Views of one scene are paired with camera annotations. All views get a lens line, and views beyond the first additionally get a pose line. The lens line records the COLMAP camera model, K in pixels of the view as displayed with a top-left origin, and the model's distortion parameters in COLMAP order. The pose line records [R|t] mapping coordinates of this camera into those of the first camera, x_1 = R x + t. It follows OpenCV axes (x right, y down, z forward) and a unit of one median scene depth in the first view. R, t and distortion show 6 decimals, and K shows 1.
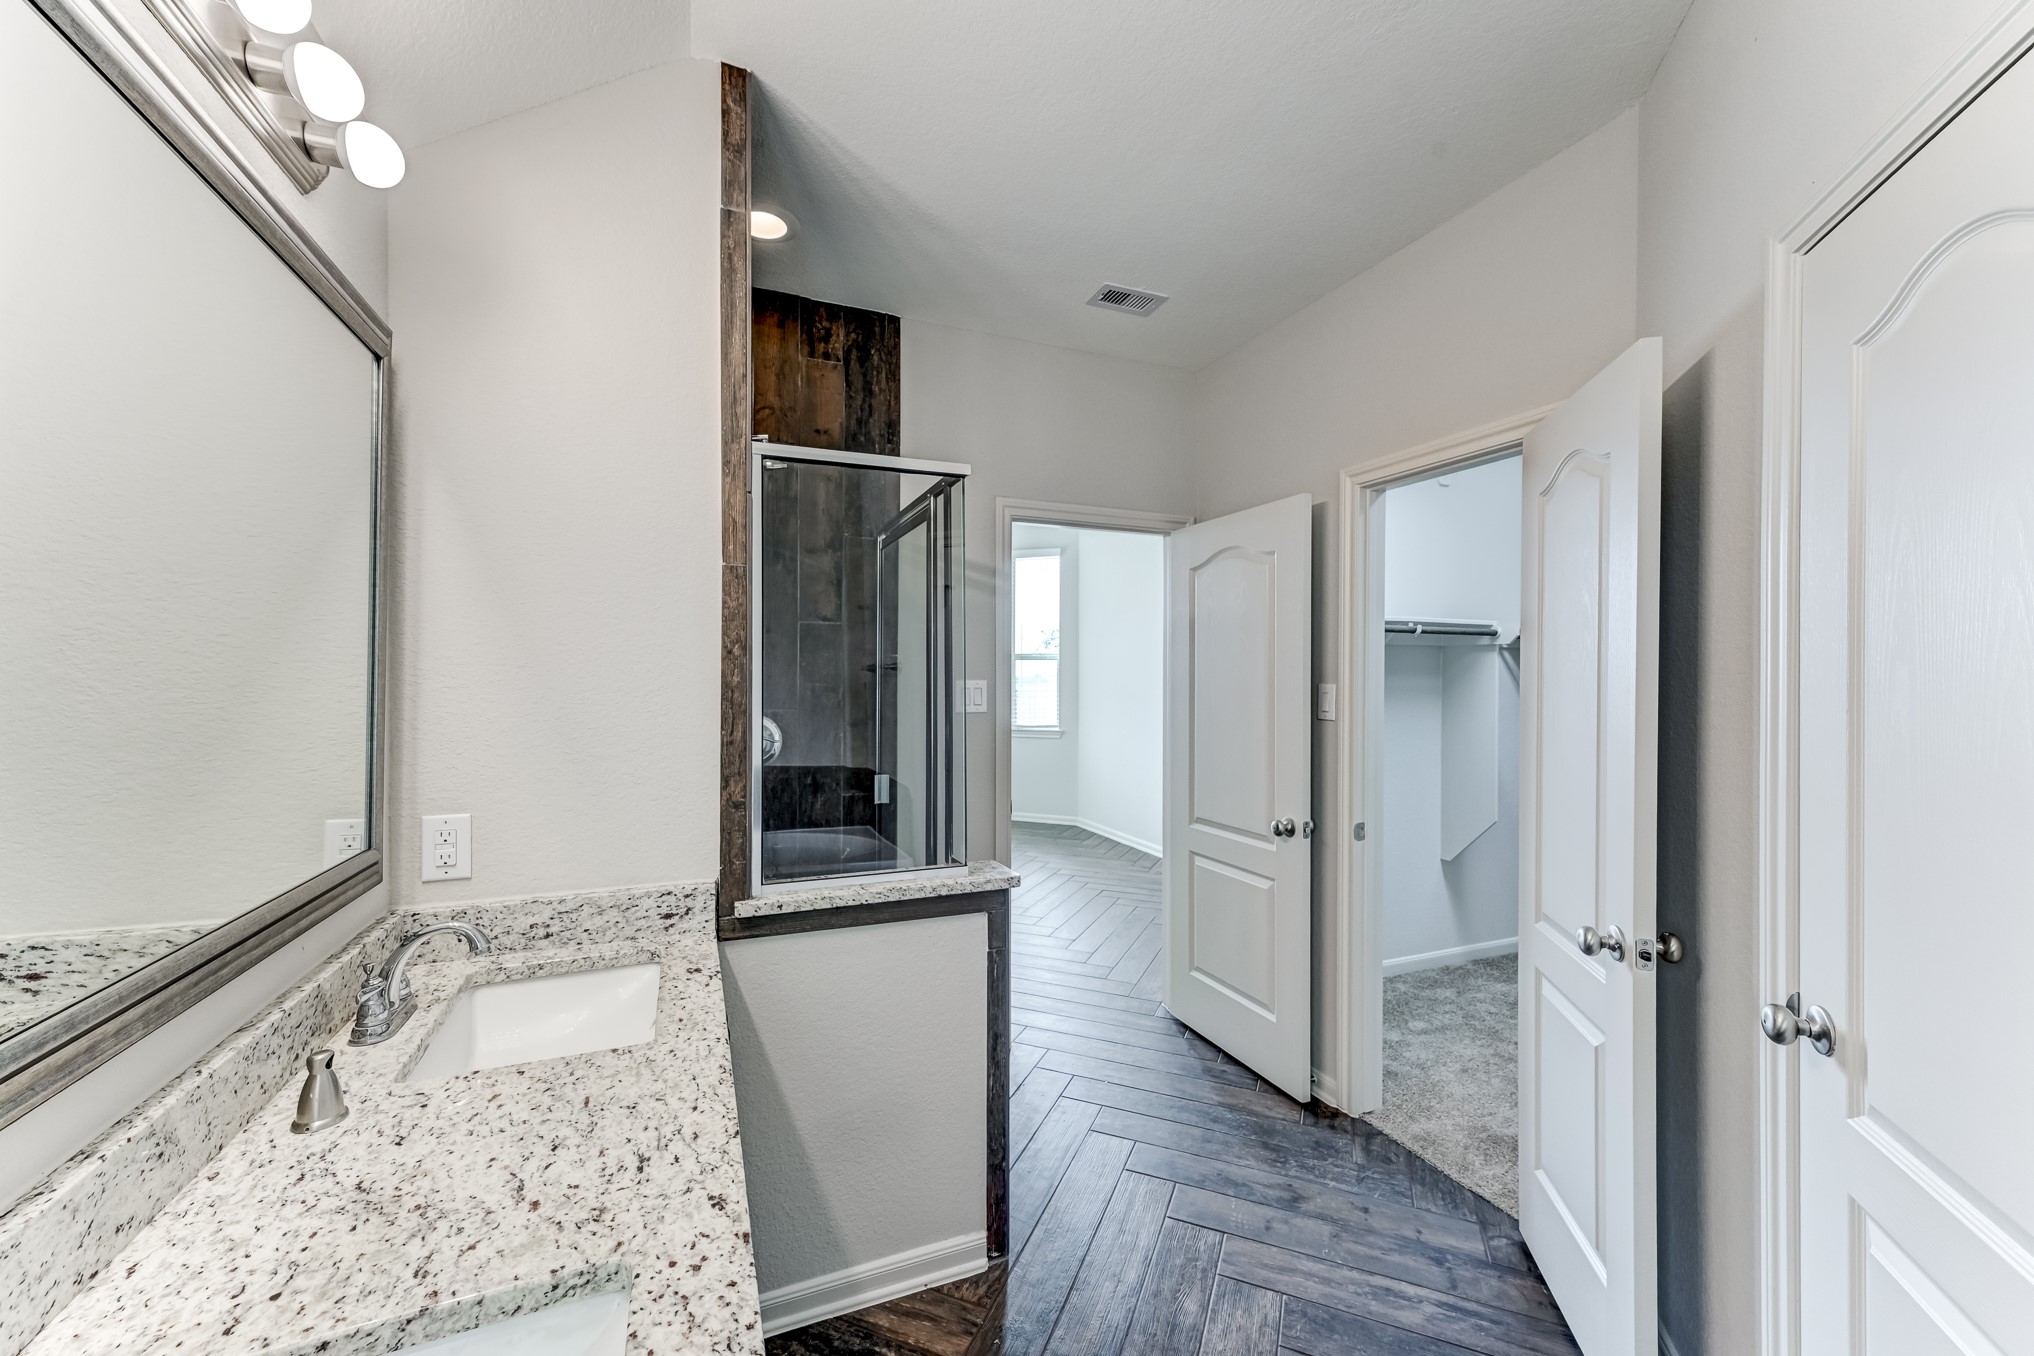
lens RADIAL K [[787.7, 0, 1016.2], [0, 787.7, 681.1], [0, 0, 1]] dist [0.009054, 0.000585]
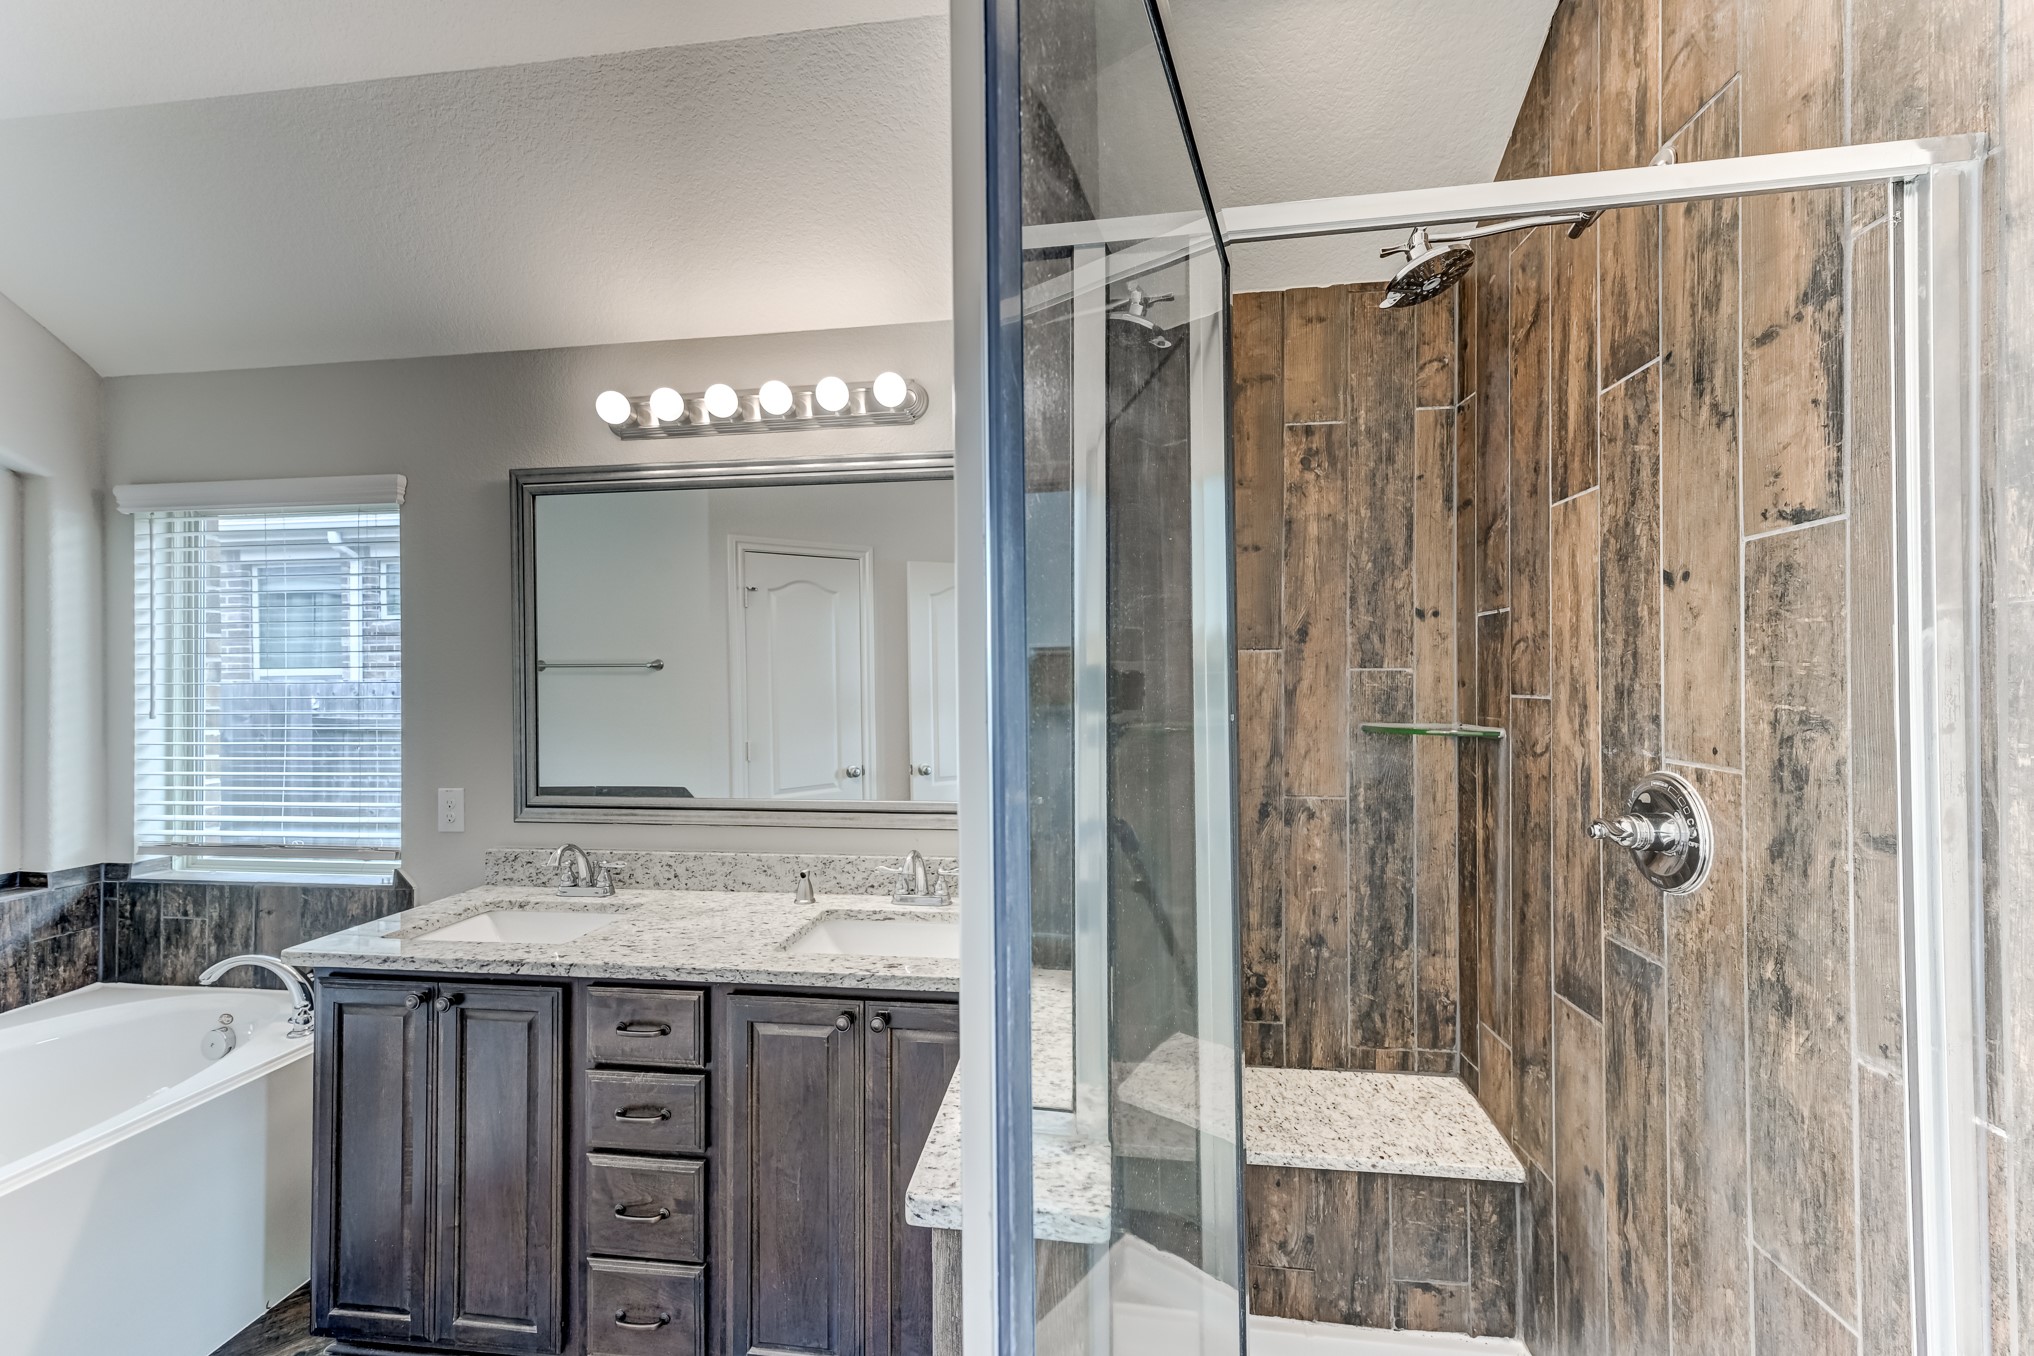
lens RADIAL K [[787.7, 0, 1014.5], [0, 787.7, 680.5], [0, 0, 1]] dist [0.009054, 0.000585]
pose [[-0.503072, -0.005151, -0.864229, 0.228414], [0.002826, 0.999967, -0.007605, -0.005610], [0.864240, -0.006269, -0.503041, 0.884991]]
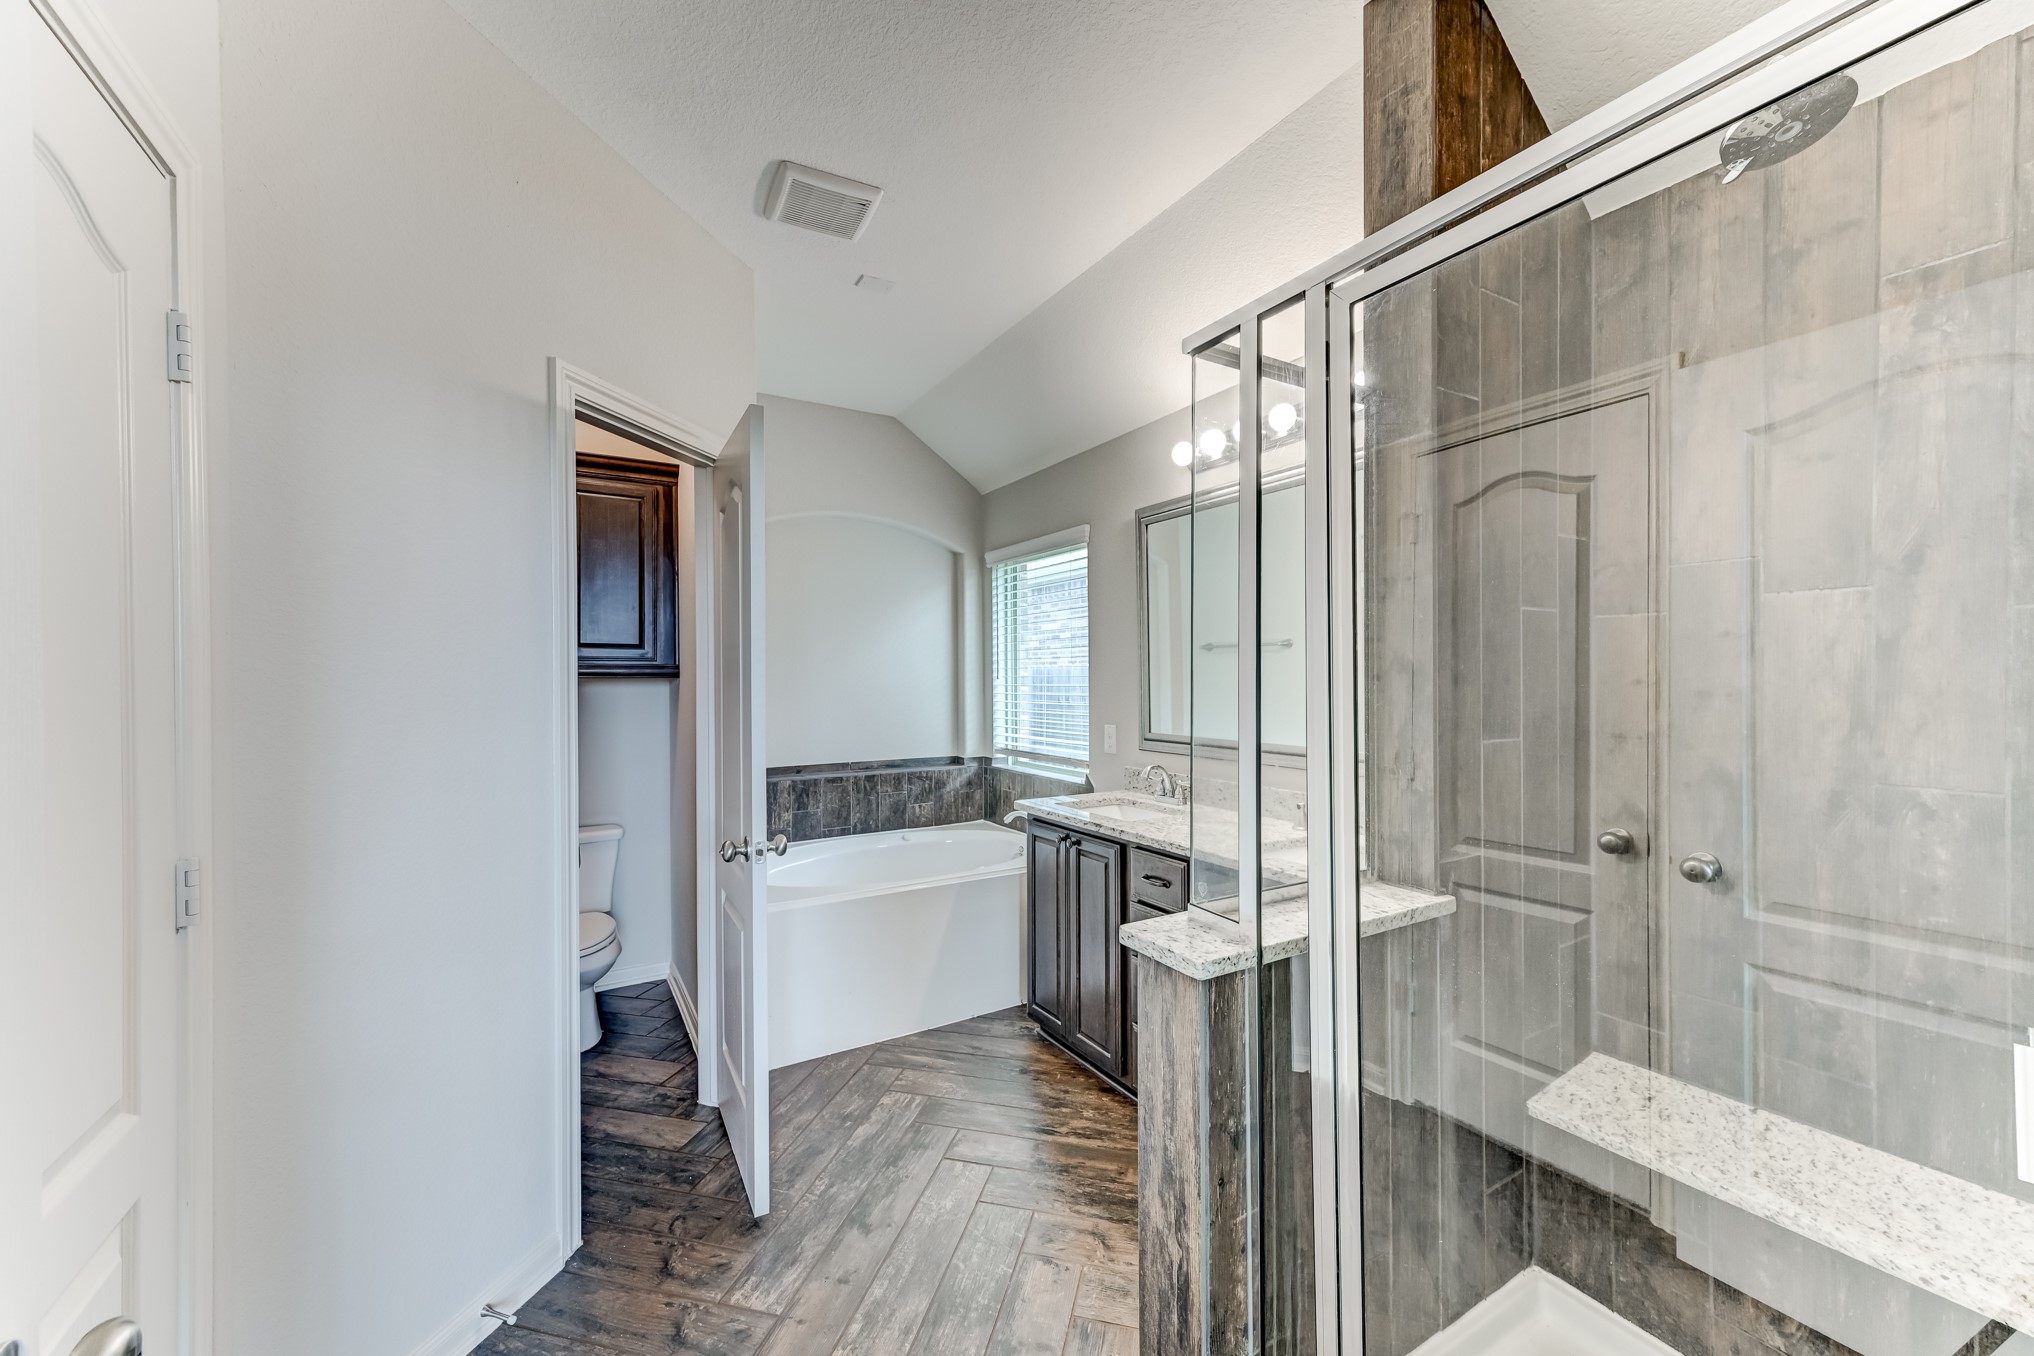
lens RADIAL K [[787.7, 0, 1014.1], [0, 787.7, 679.8], [0, 0, 1]] dist [0.009054, 0.000585]
pose [[-0.990373, 0.002731, -0.138396, 0.138663], [0.002018, 0.999984, 0.005288, 0.019240], [0.138408, 0.004958, -0.990363, 1.171713]]
